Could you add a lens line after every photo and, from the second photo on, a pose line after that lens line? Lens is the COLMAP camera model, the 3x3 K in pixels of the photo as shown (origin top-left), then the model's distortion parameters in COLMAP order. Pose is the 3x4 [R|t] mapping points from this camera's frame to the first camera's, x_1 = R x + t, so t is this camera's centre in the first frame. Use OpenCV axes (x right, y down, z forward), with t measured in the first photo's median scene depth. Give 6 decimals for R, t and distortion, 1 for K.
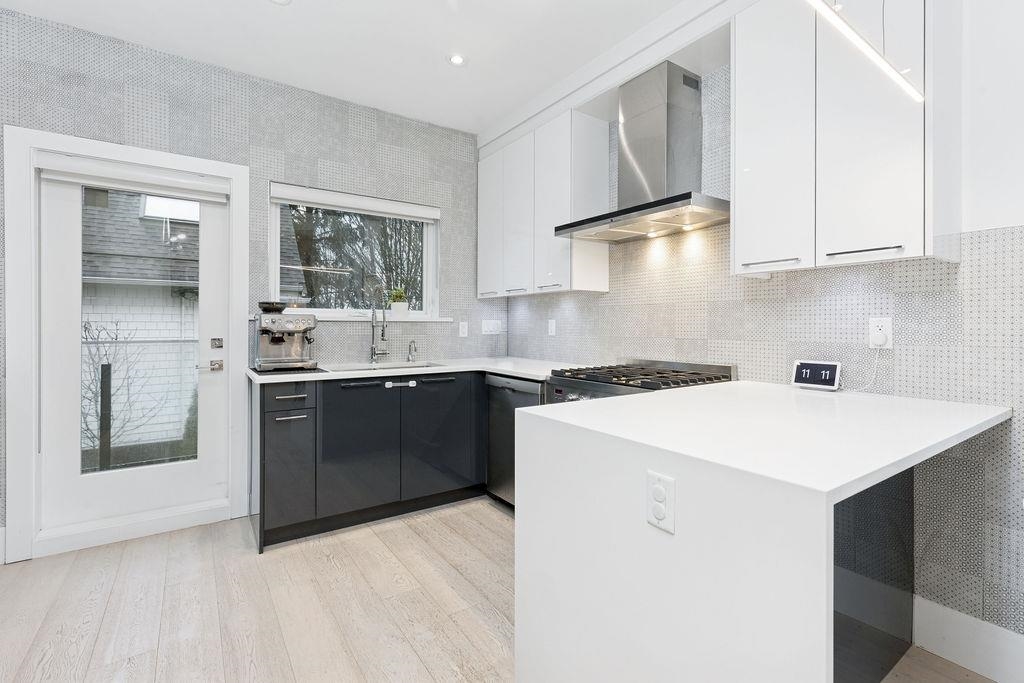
lens RADIAL K [[466.4, 0, 517.5], [0, 466.4, 326.9], [0, 0, 1]] dist [0.002951, 0.000457]
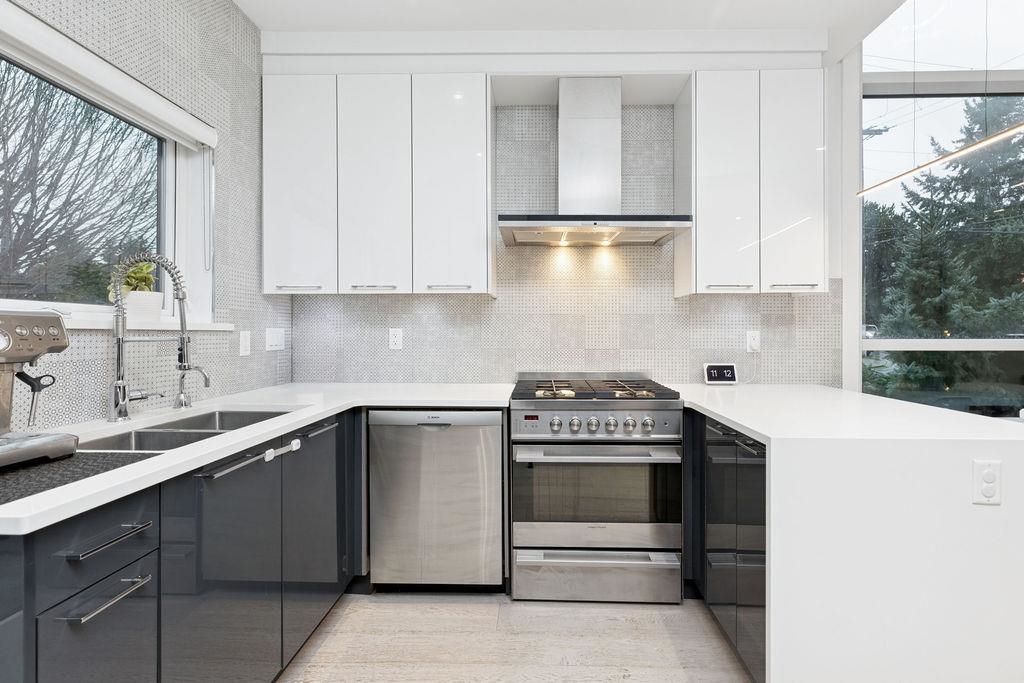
lens RADIAL K [[468.3, 0, 528.7], [0, 468.3, 337.4], [0, 0, 1]] dist [0.003576, 0.000566]
pose [[0.584453, -0.007425, 0.811394, -0.543796], [0.002080, 0.999969, 0.007652, -0.008352], [-0.811425, -0.002784, 0.584450, 0.485763]]
